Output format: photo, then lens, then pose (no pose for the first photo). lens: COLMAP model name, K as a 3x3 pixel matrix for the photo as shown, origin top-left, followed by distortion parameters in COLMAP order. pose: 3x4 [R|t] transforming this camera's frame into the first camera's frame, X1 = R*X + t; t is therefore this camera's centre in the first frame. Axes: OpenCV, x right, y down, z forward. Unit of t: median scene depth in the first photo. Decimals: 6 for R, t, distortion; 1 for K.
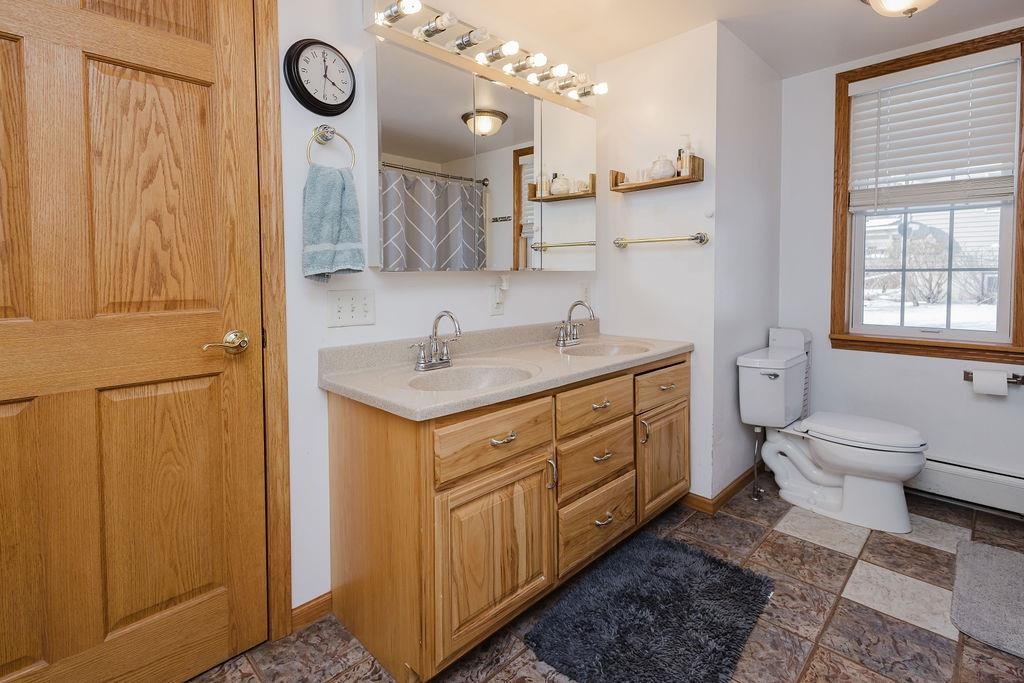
lens RADIAL K [[482.0, 0, 521.3], [0, 482.0, 297.8], [0, 0, 1]] dist [0.007924, -0.000825]
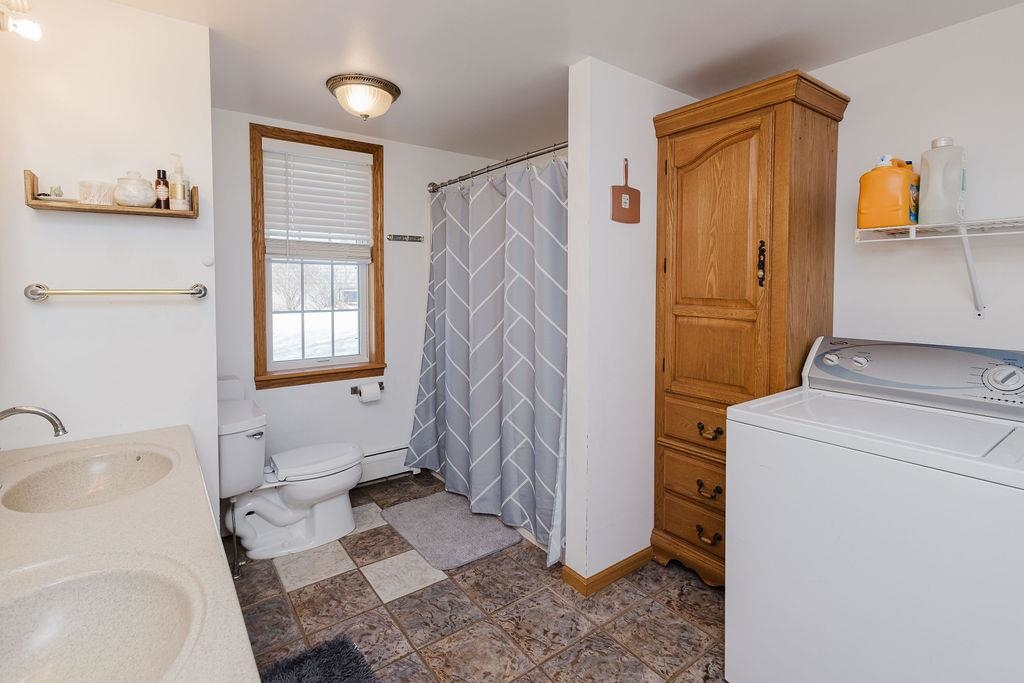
lens RADIAL K [[474.2, 0, 512.7], [0, 474.2, 306.8], [0, 0, 1]] dist [0.003049, 0.000250]
pose [[0.178975, -0.038028, 0.983118, -0.298692], [0.045630, 0.998498, 0.030316, -0.095900], [-0.982795, 0.039434, 0.180442, 0.347913]]
